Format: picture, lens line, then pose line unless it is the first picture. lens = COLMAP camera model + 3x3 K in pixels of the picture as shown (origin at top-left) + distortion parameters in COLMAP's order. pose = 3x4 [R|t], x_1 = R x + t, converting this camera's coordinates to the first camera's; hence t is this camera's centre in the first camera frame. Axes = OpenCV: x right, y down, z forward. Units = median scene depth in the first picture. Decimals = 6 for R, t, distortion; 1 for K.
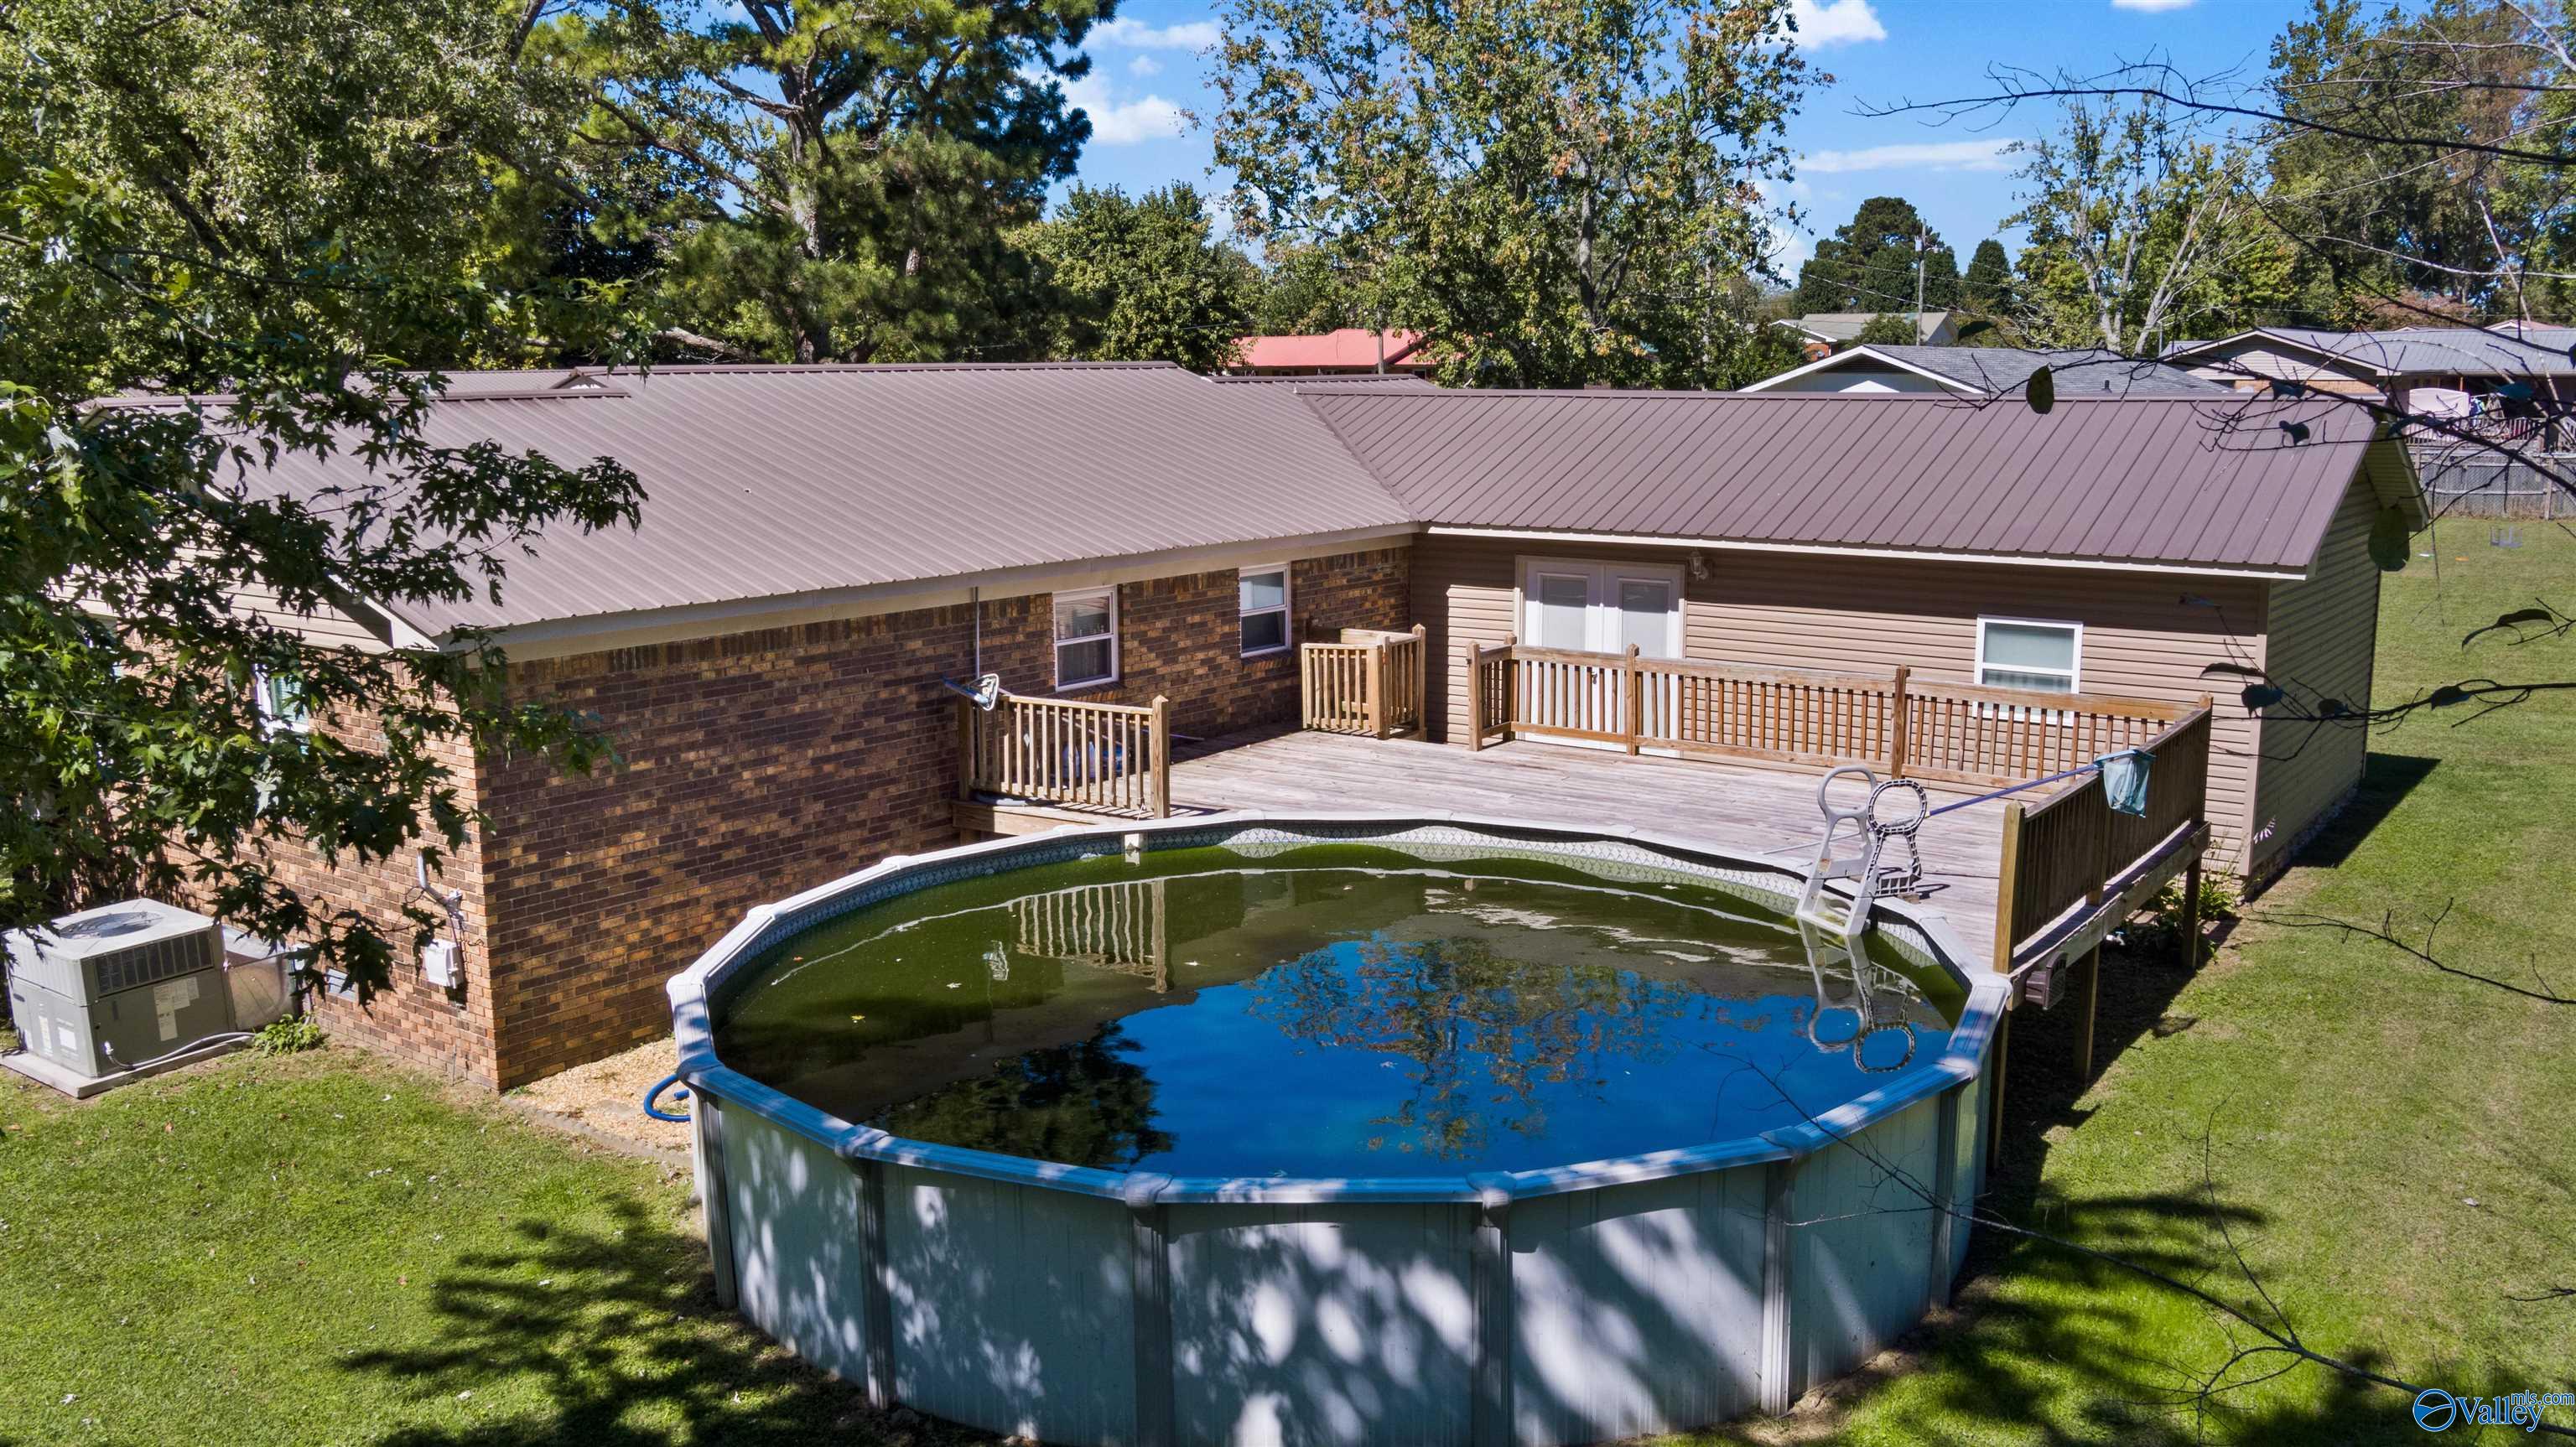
lens RADIAL K [[2050.5, 0, 1311.0], [0, 2050.5, 718.4], [0, 0, 1]] dist [-0.033642, 0.007151]
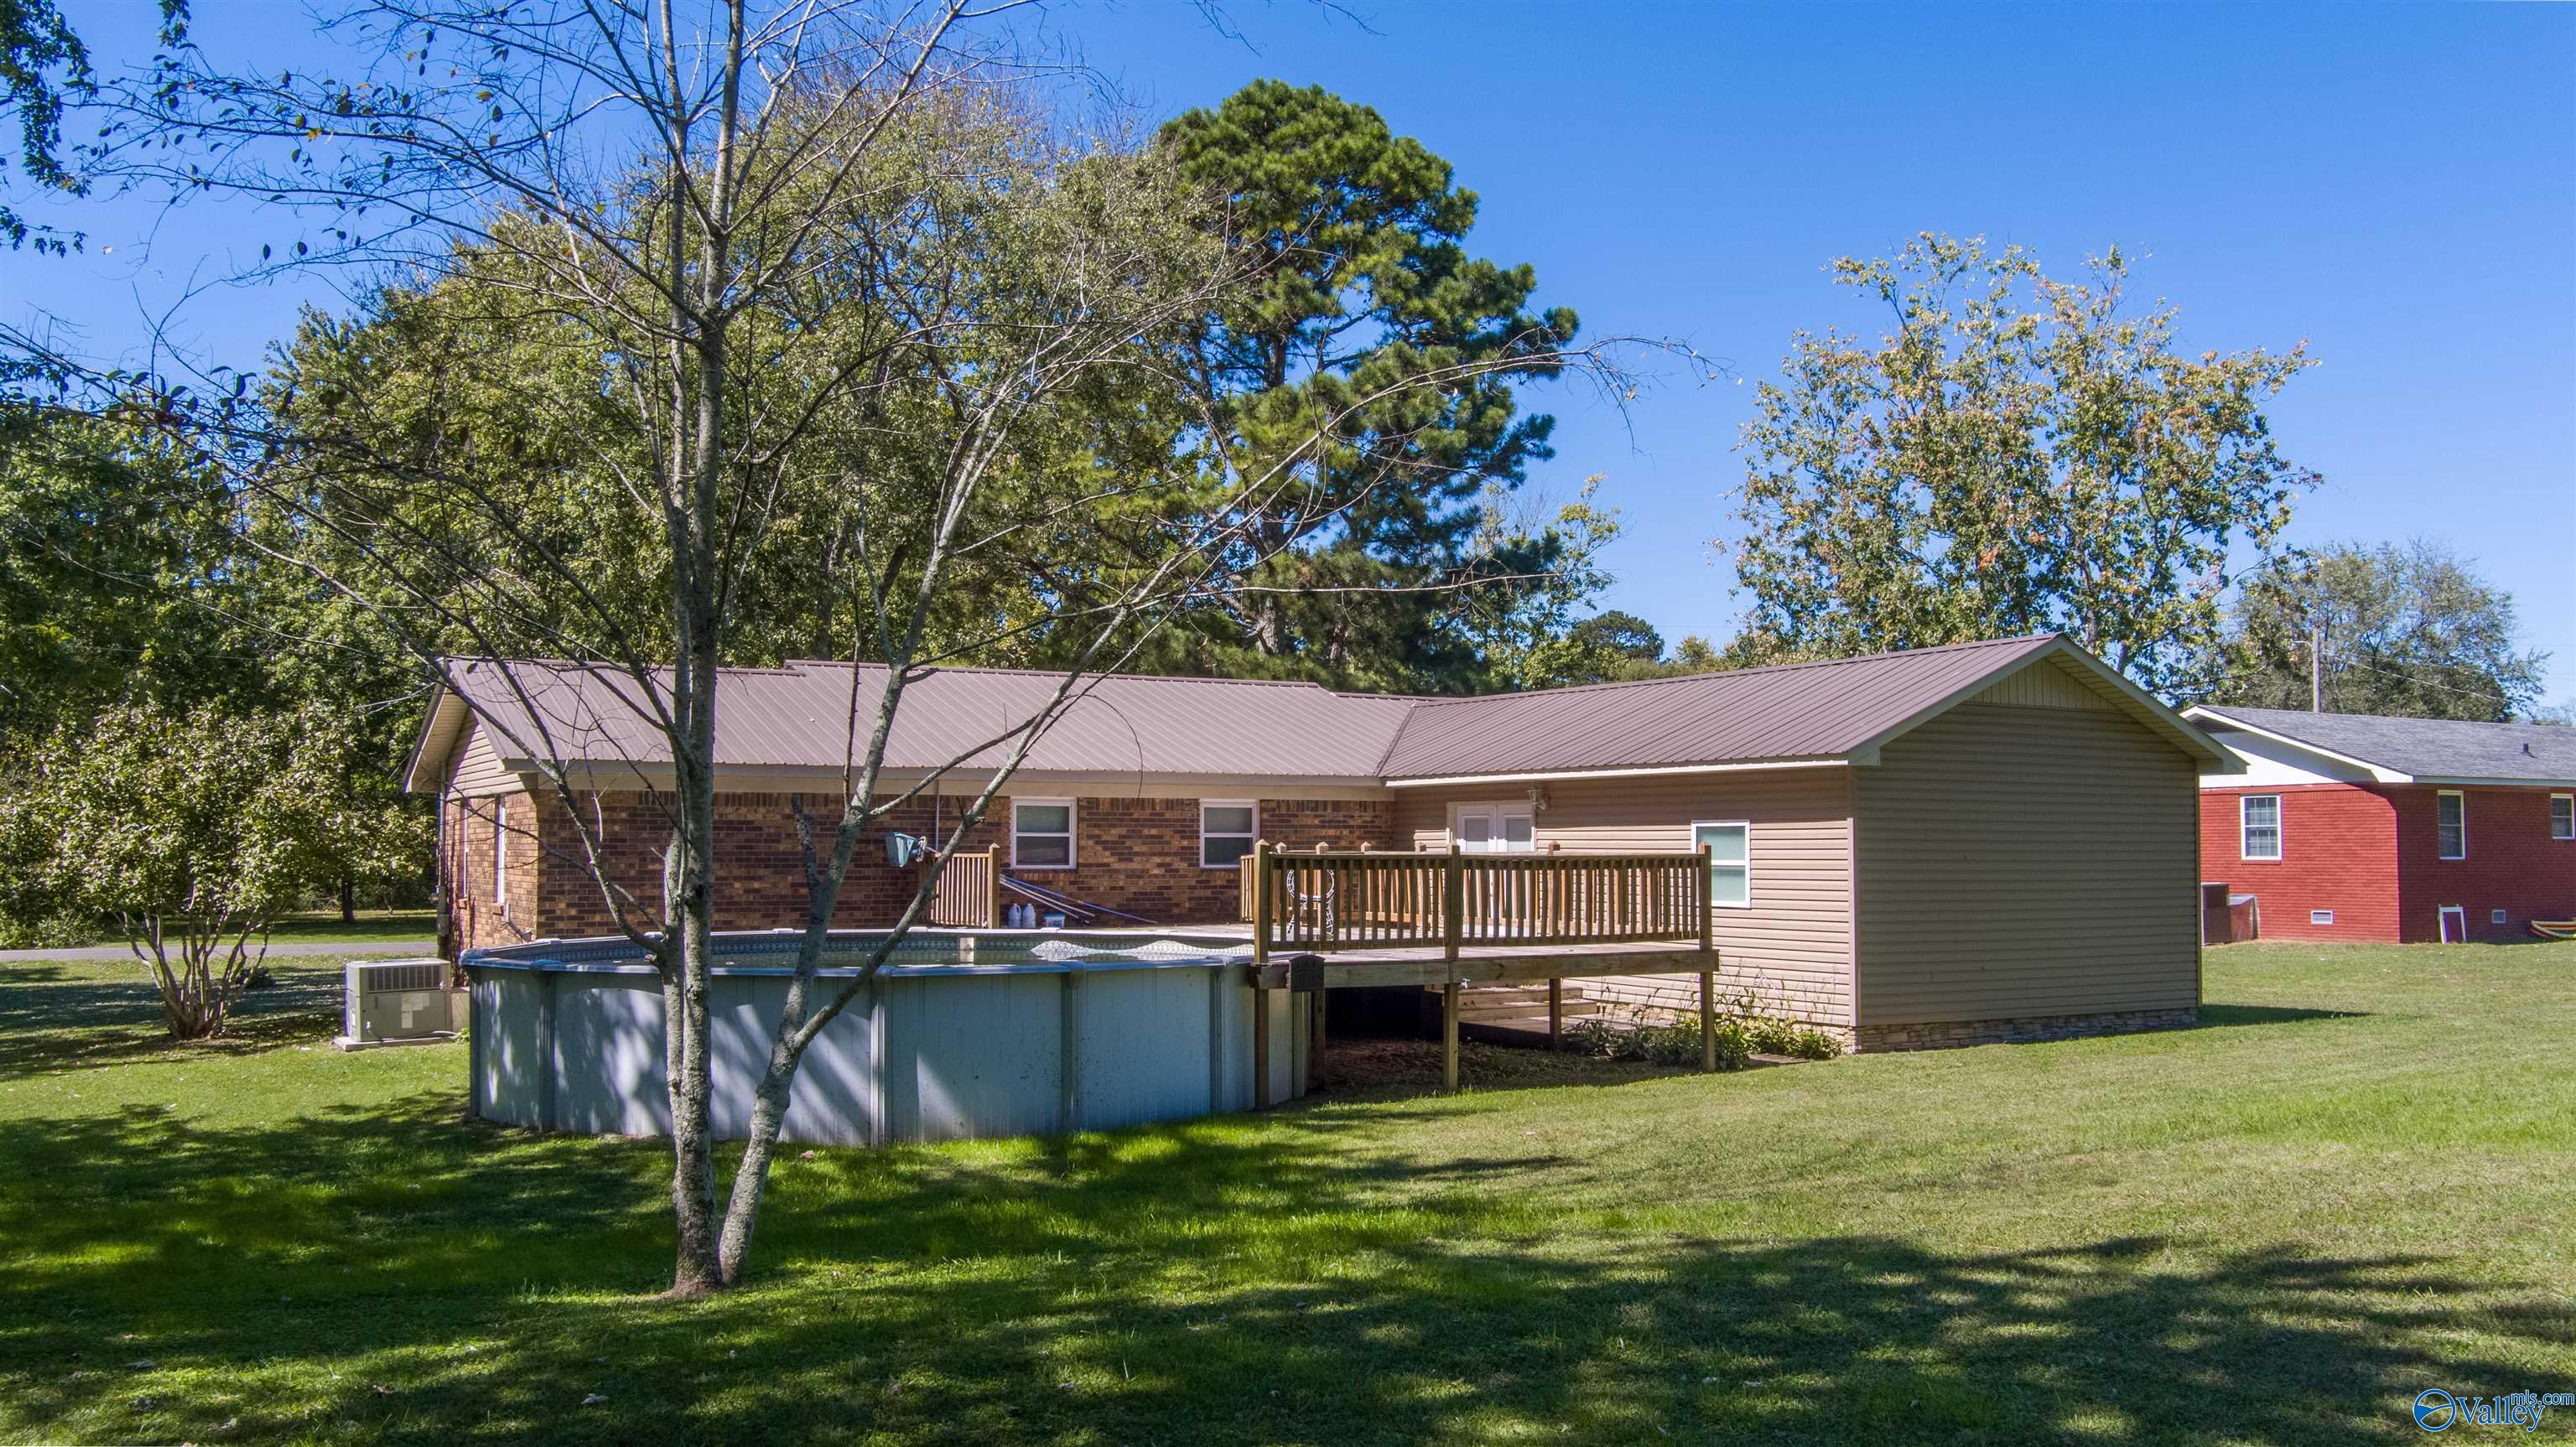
lens RADIAL K [[2050.5, 0, 1311.0], [0, 2050.5, 718.4], [0, 0, 1]] dist [-0.033642, 0.007151]
pose [[0.923385, -0.016578, -0.383517, 0.587874], [-0.070194, 0.974931, -0.211147, 0.164485], [0.377403, 0.221891, 0.899072, -0.202470]]
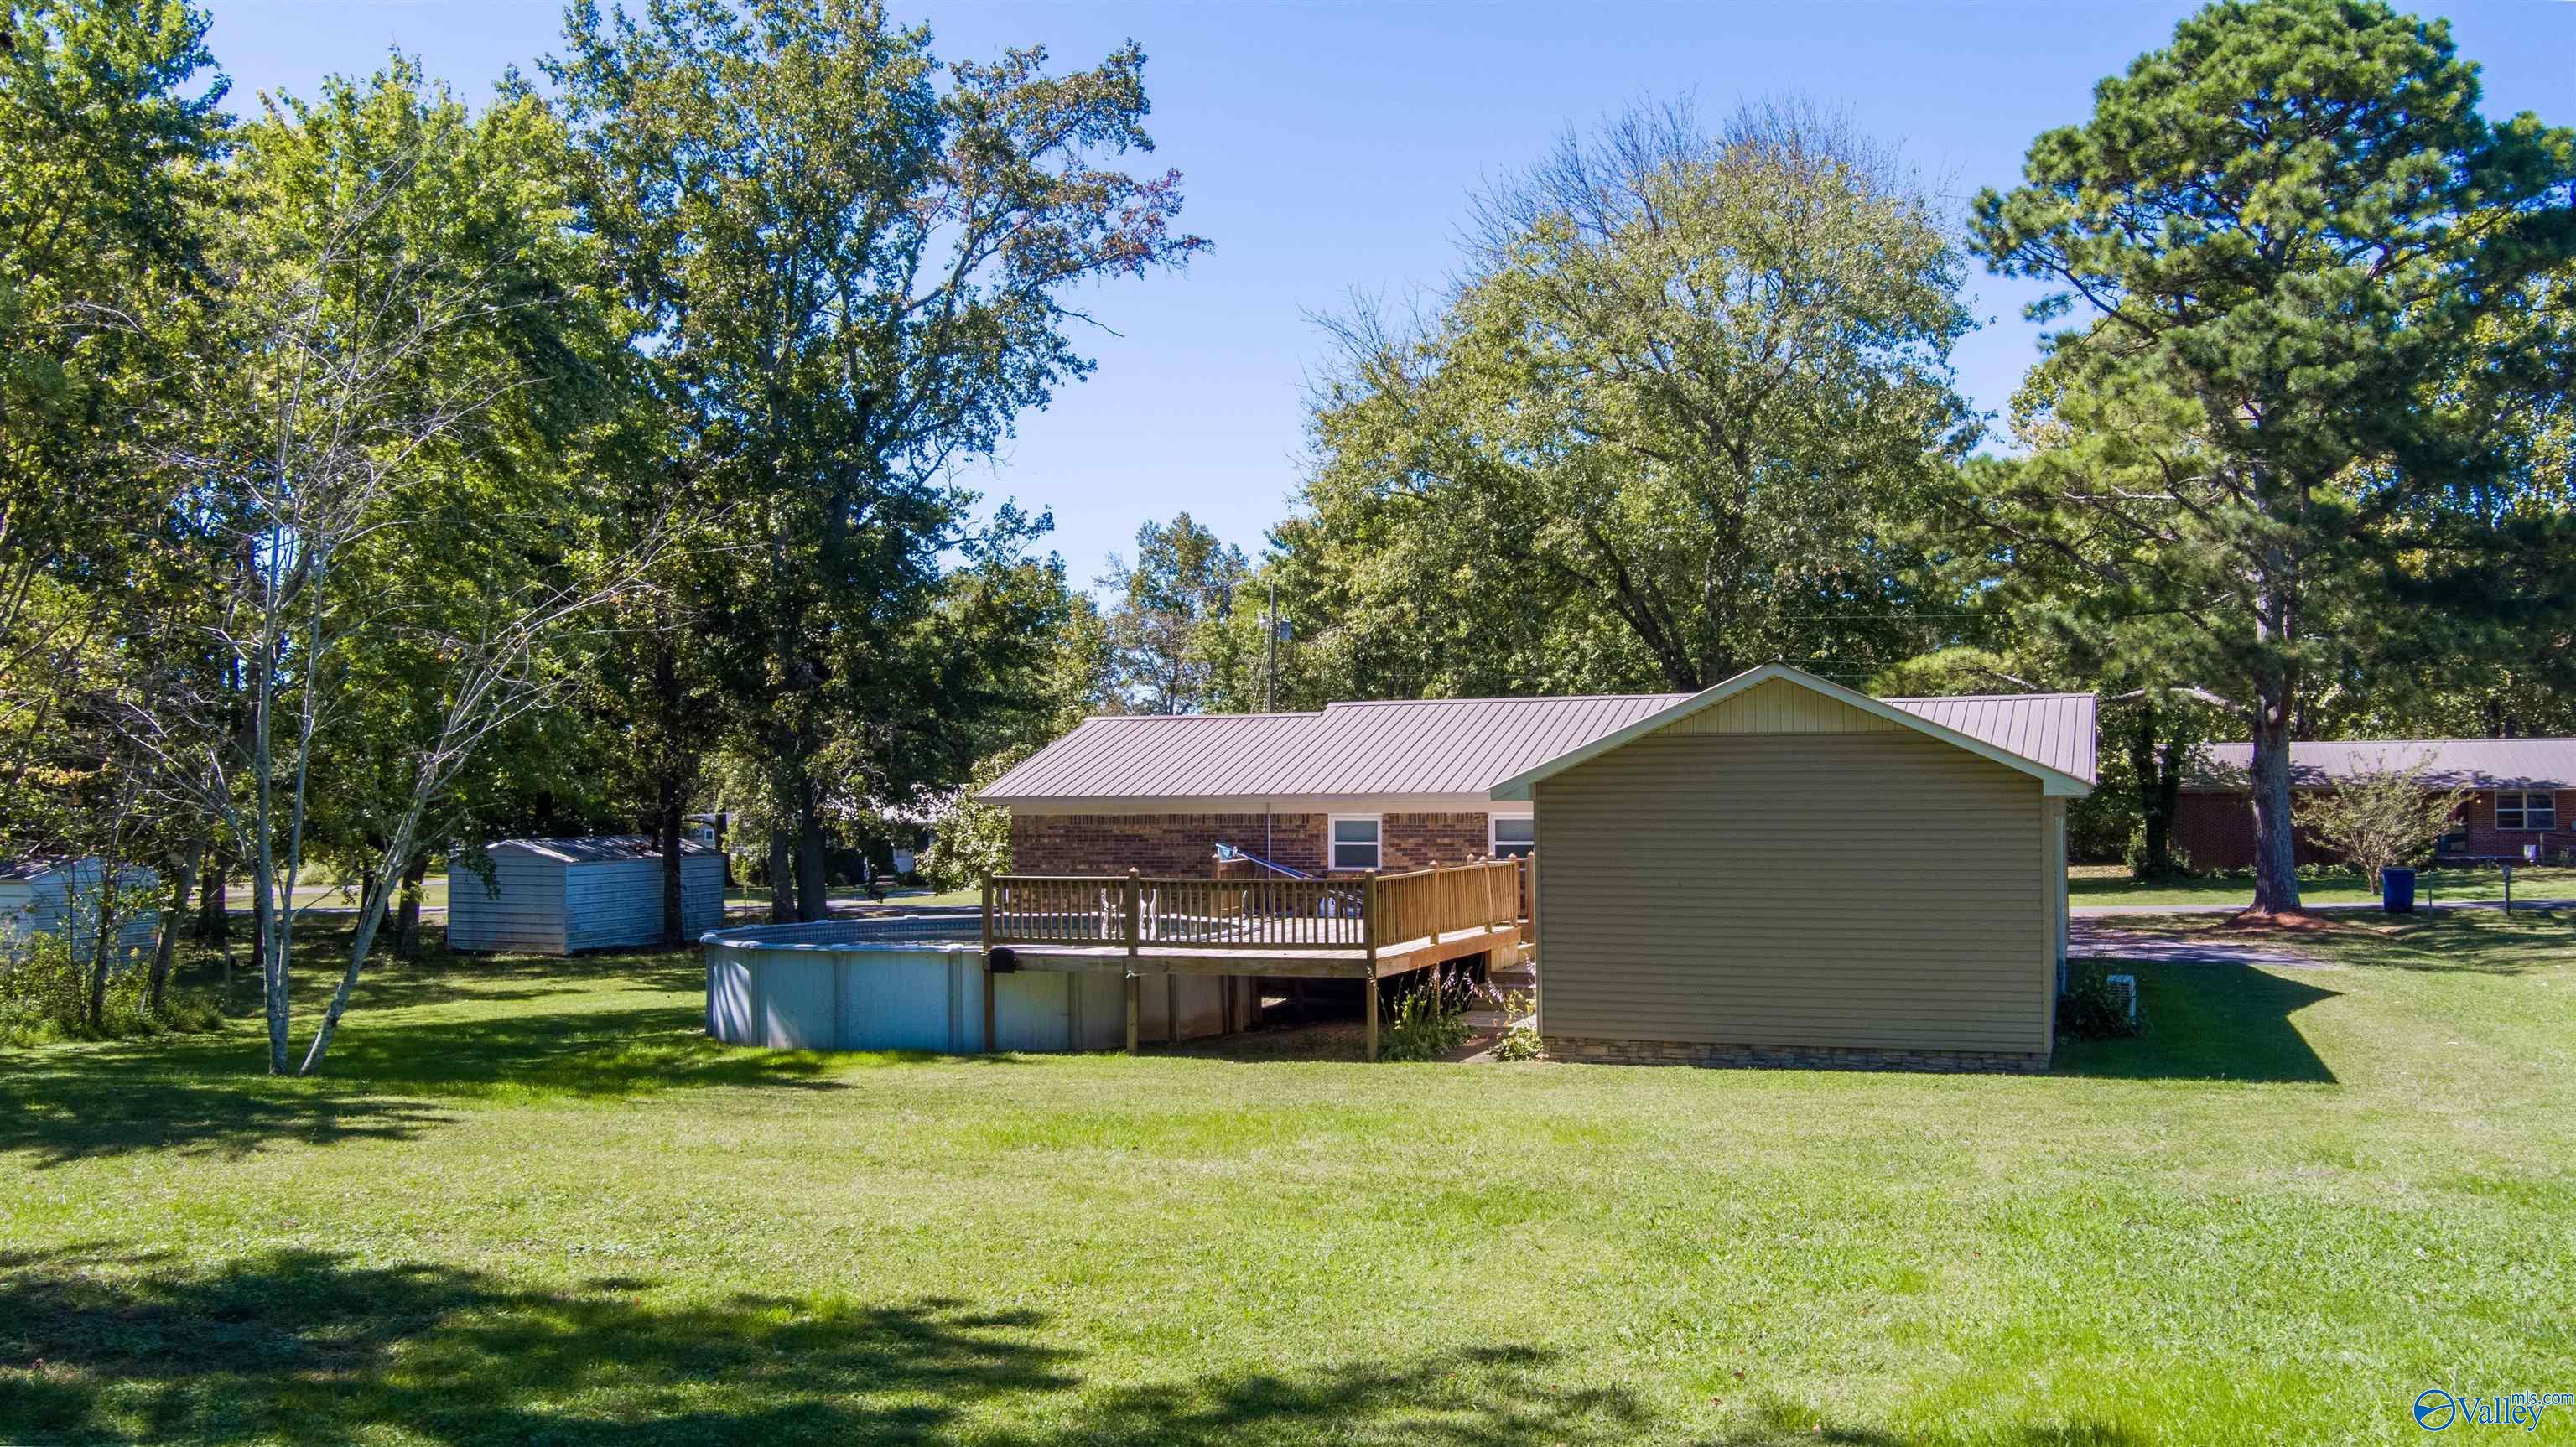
lens RADIAL K [[2050.5, 0, 1311.0], [0, 2050.5, 718.4], [0, 0, 1]] dist [-0.033642, 0.007151]
pose [[0.297452, -0.032242, -0.954192, 1.574567], [-0.150714, 0.985313, -0.080276, 0.004049], [0.942766, 0.167688, 0.288224, 0.421997]]
